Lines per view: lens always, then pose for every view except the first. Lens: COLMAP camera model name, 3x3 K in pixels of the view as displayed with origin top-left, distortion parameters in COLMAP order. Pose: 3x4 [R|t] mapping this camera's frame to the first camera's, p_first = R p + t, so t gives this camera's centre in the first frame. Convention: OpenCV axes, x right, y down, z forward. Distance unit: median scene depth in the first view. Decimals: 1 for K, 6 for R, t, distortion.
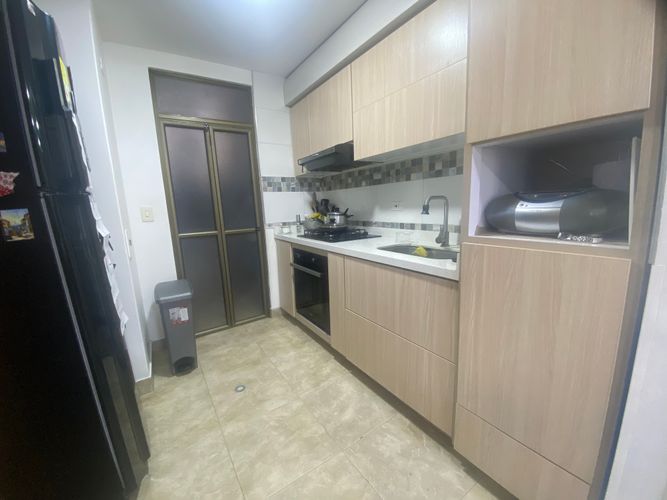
lens RADIAL K [[267.1, 0, 334.0], [0, 267.1, 249.0], [0, 0, 1]] dist [-0.016293, -0.003670]
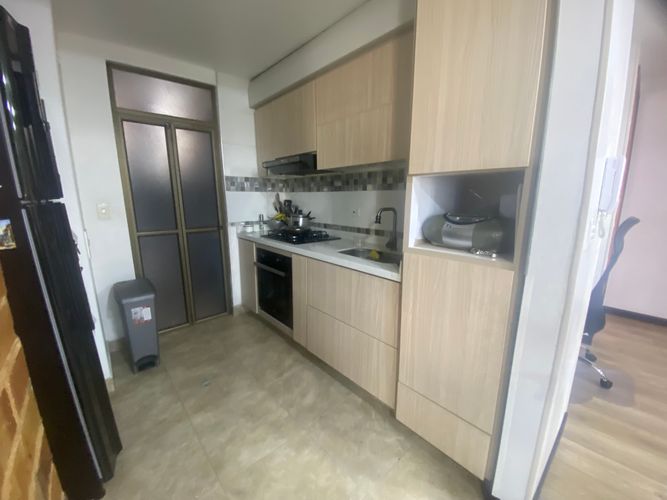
lens RADIAL K [[267.1, 0, 334.3], [0, 267.1, 248.8], [0, 0, 1]] dist [-0.016293, -0.003670]
pose [[0.988340, 0.012777, 0.151728, -0.016313], [-0.015916, 0.999683, 0.019491, -0.033216], [-0.151431, -0.021679, 0.988230, -0.099361]]
